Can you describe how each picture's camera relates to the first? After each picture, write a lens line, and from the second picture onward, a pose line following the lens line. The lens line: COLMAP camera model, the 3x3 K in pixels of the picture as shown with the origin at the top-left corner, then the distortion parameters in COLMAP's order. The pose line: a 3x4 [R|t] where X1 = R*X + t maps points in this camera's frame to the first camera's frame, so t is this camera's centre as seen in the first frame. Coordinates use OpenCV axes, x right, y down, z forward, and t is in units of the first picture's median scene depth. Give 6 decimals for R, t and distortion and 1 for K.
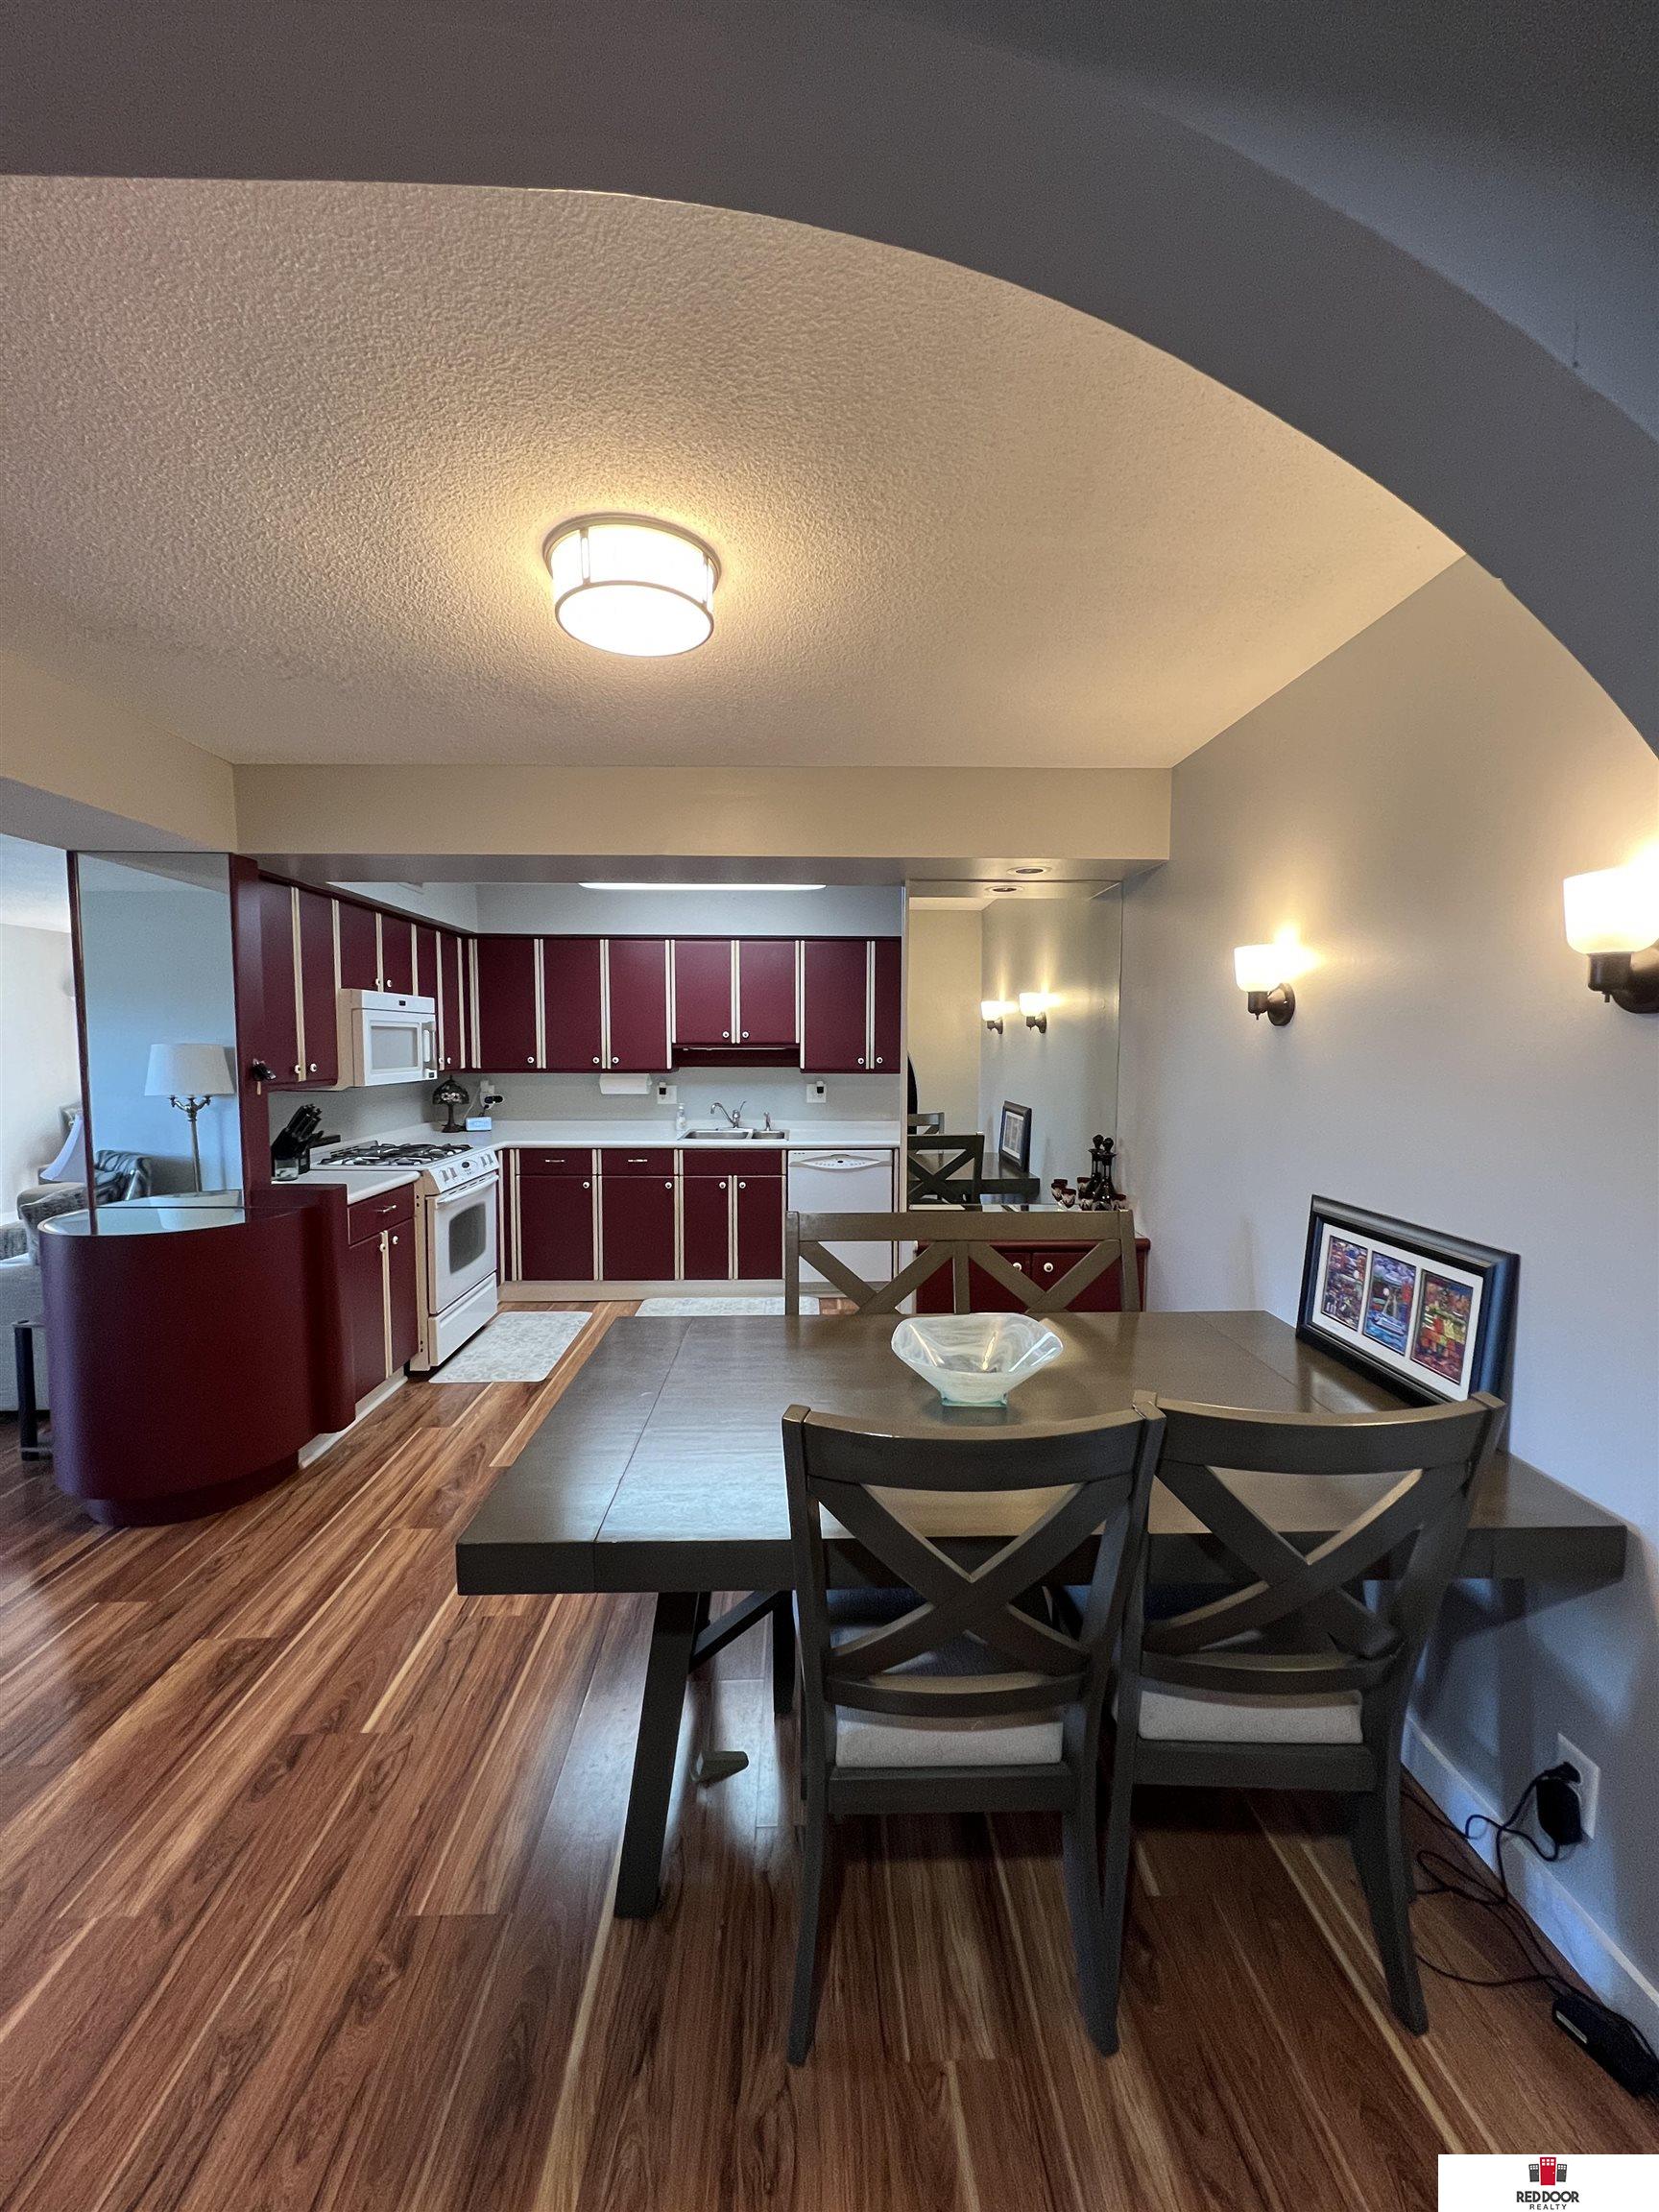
lens RADIAL K [[883.5, 0, 823.3], [0, 883.5, 1119.5], [0, 0, 1]] dist [0.000110, -0.000740]
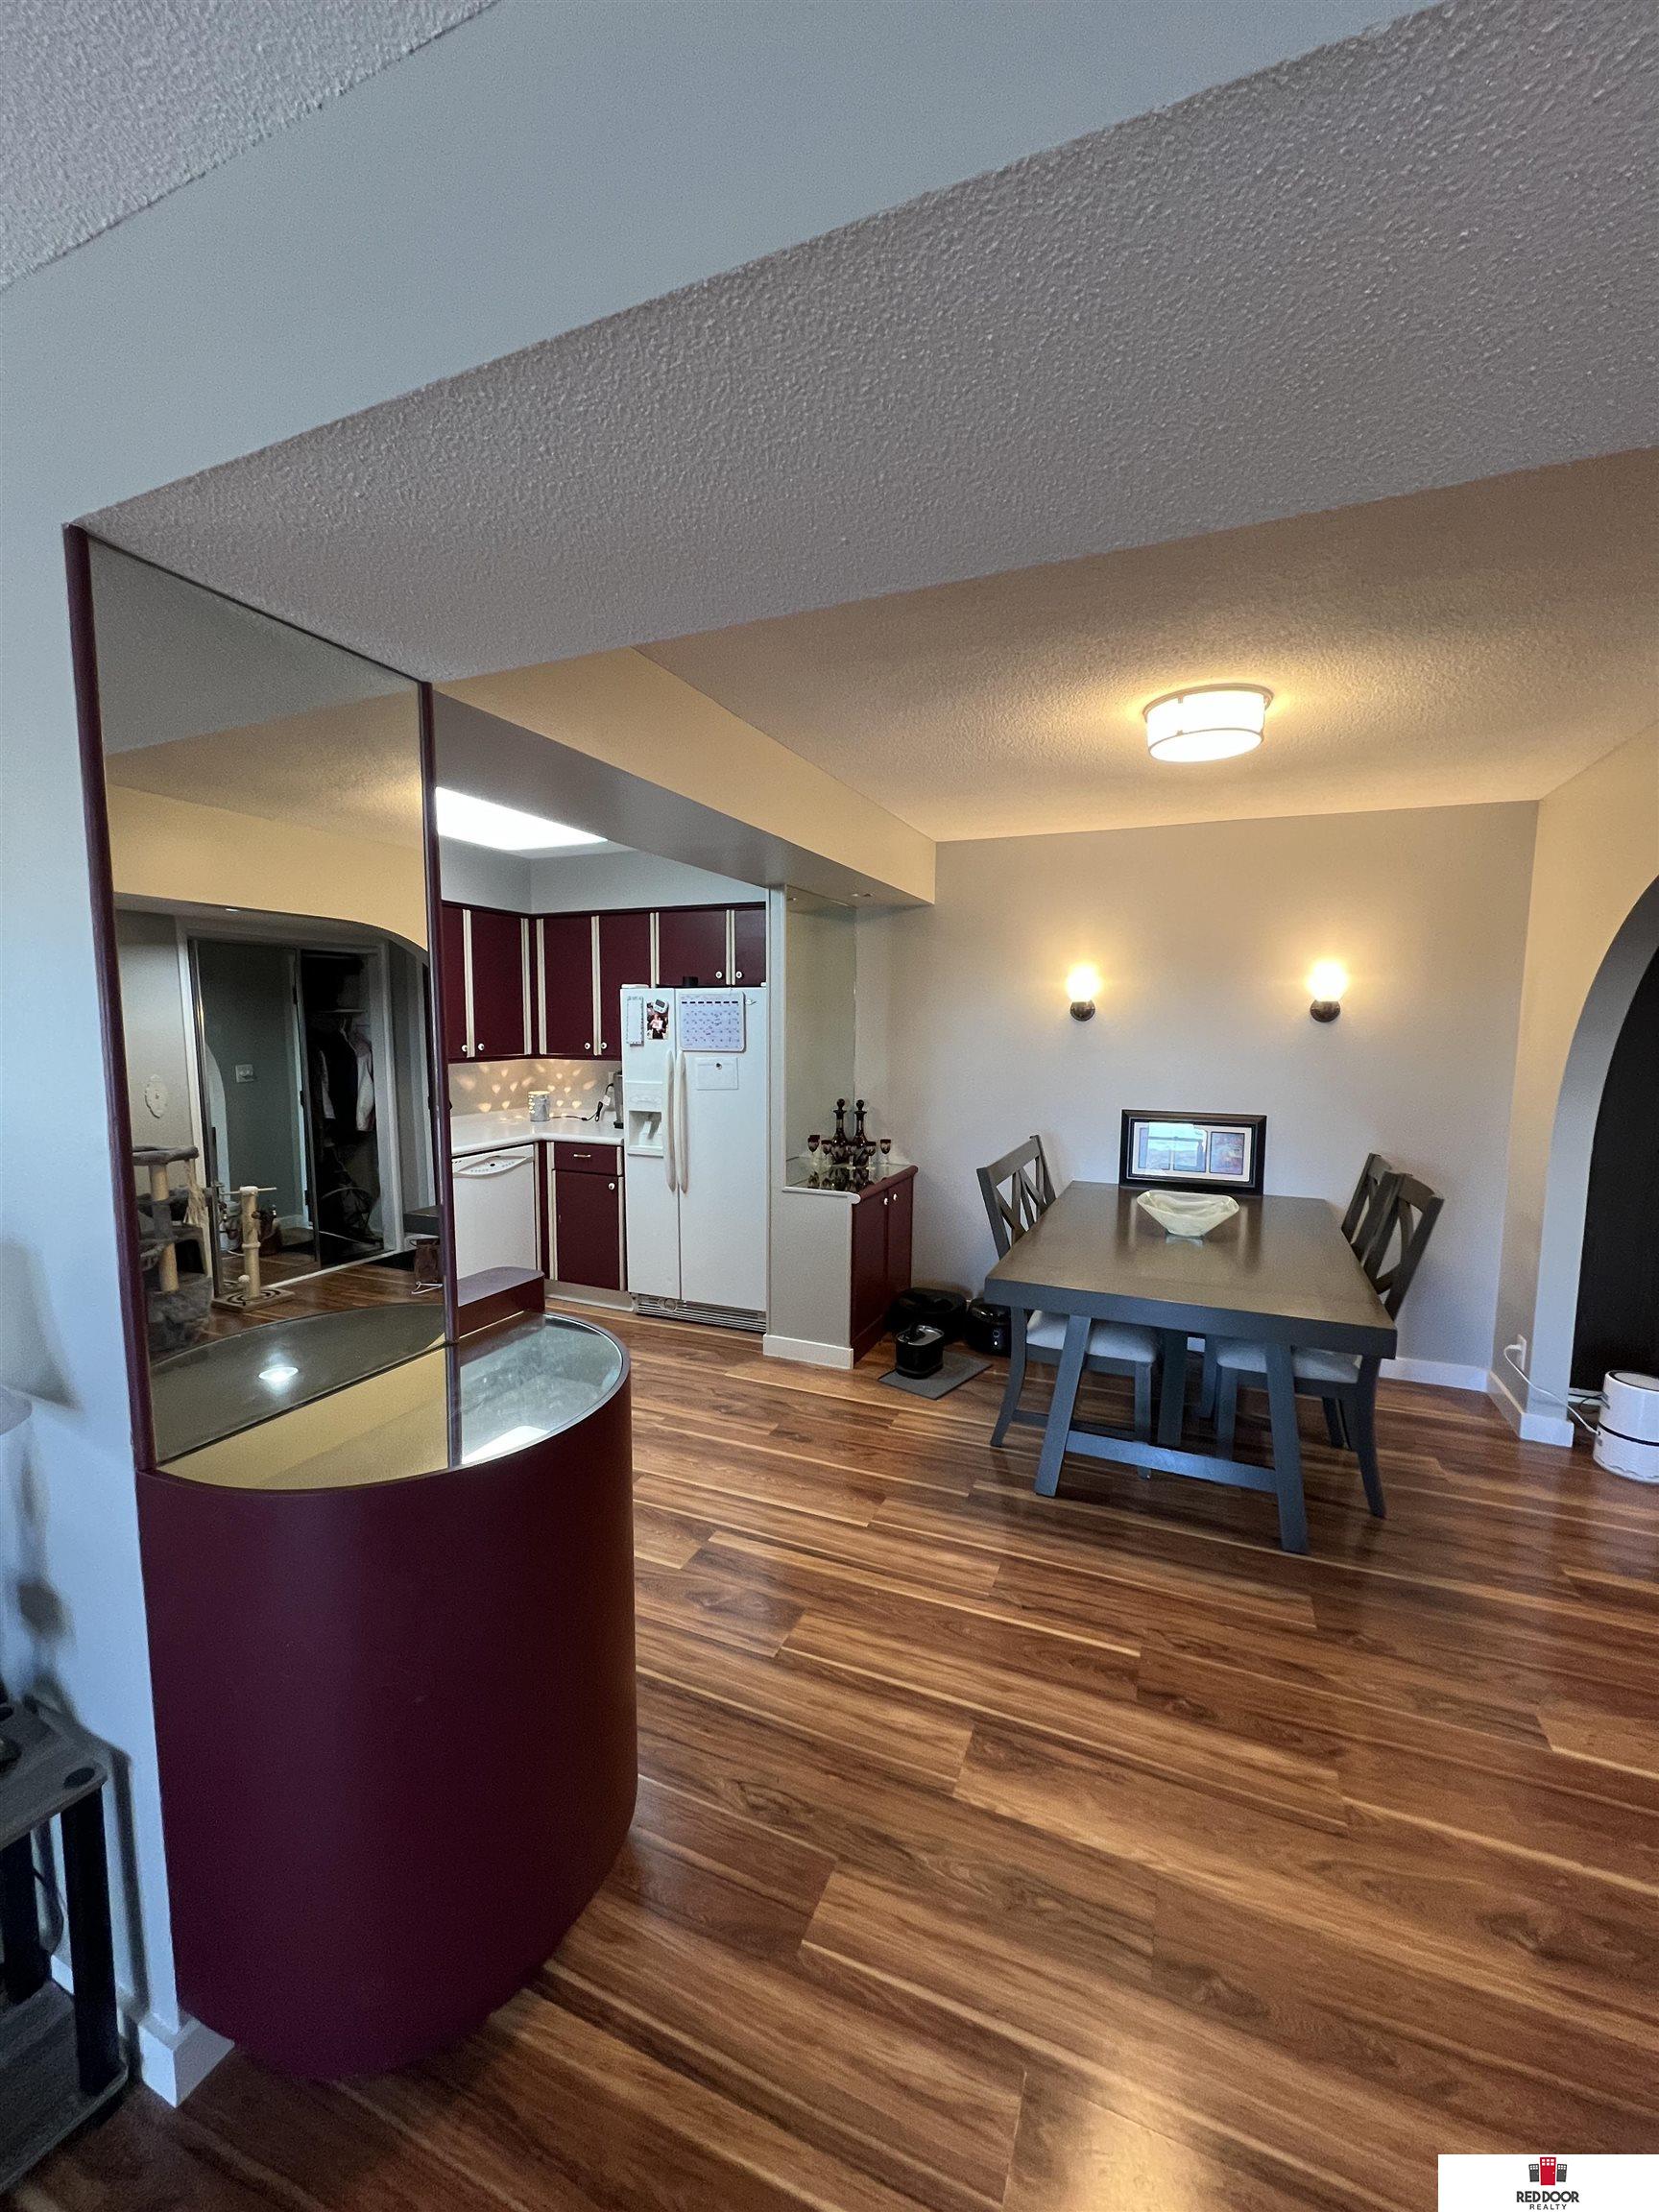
lens RADIAL K [[883.5, 0, 815.1], [0, 883.5, 1138.3], [0, 0, 1]] dist [0.000110, -0.000740]
pose [[0.421788, -0.125736, 0.897934, -0.629507], [0.076516, 0.991741, 0.102929, -0.044235], [-0.903460, 0.025292, 0.427925, 0.336884]]
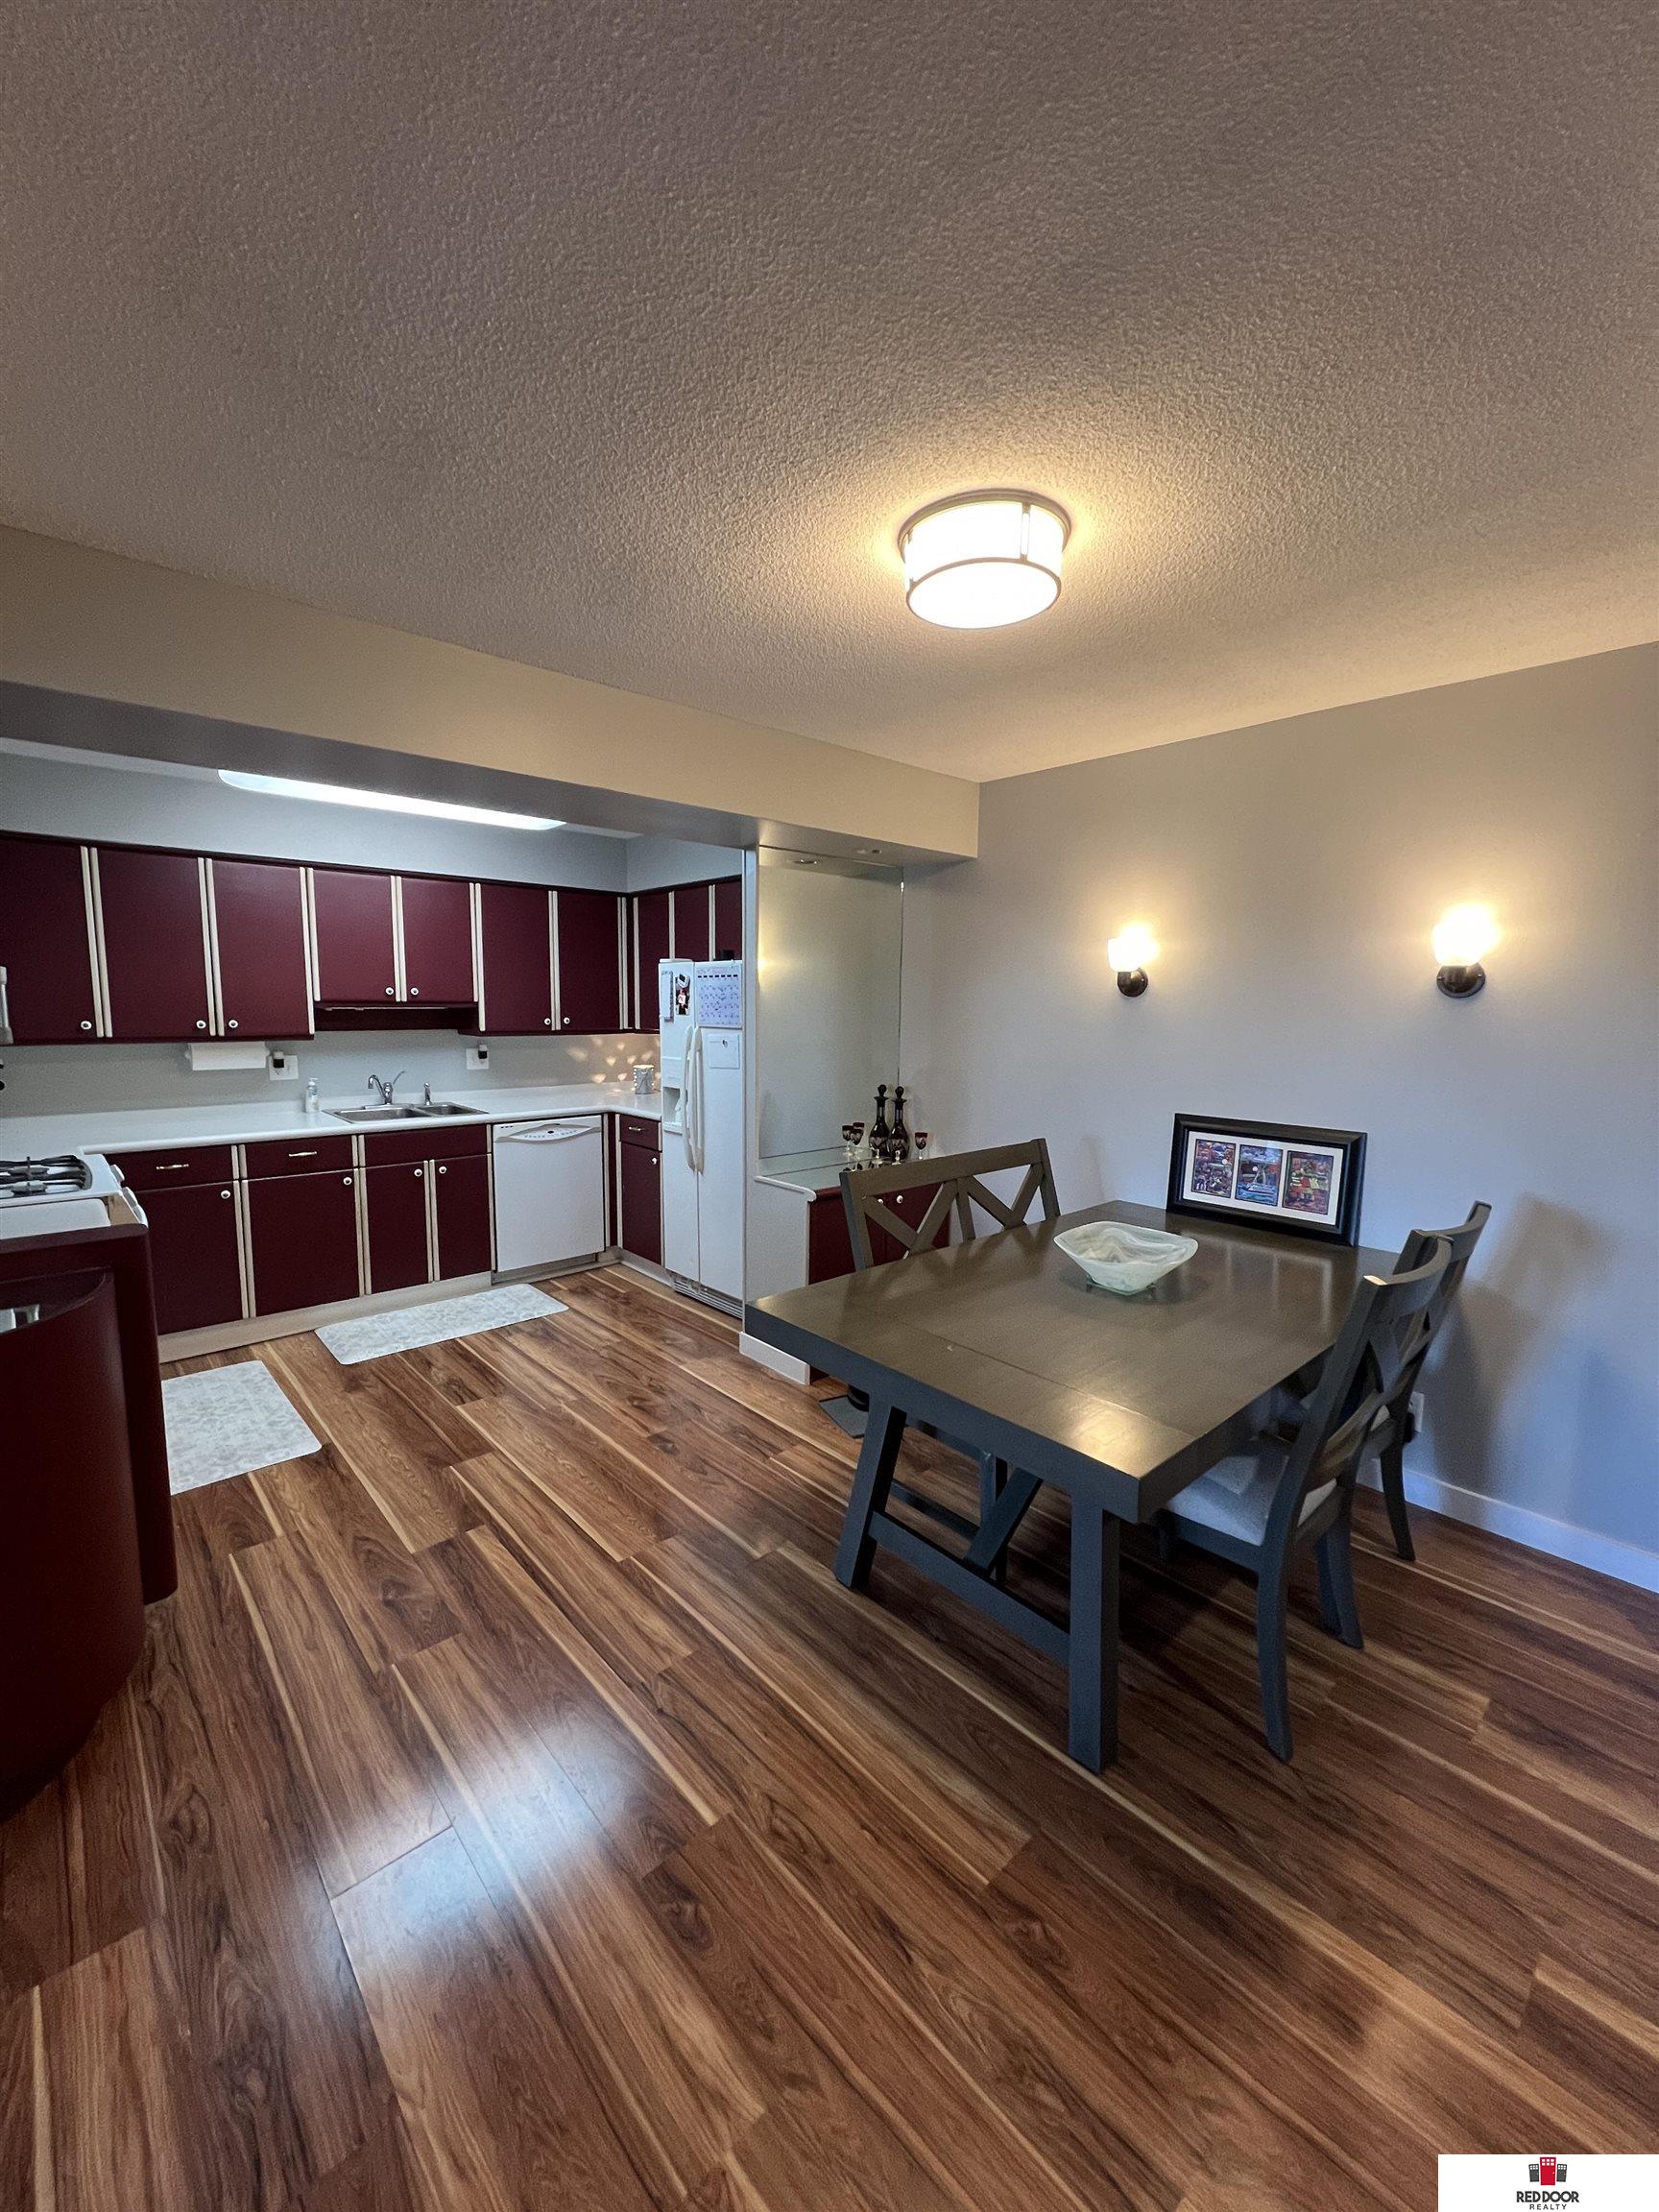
lens RADIAL K [[883.5, 0, 826.0], [0, 883.5, 1121.5], [0, 0, 1]] dist [0.000110, -0.000740]
pose [[0.757328, -0.083720, 0.647646, -0.359846], [0.048794, 0.996230, 0.071723, -0.014963], [-0.651209, -0.022716, 0.758558, 0.113949]]
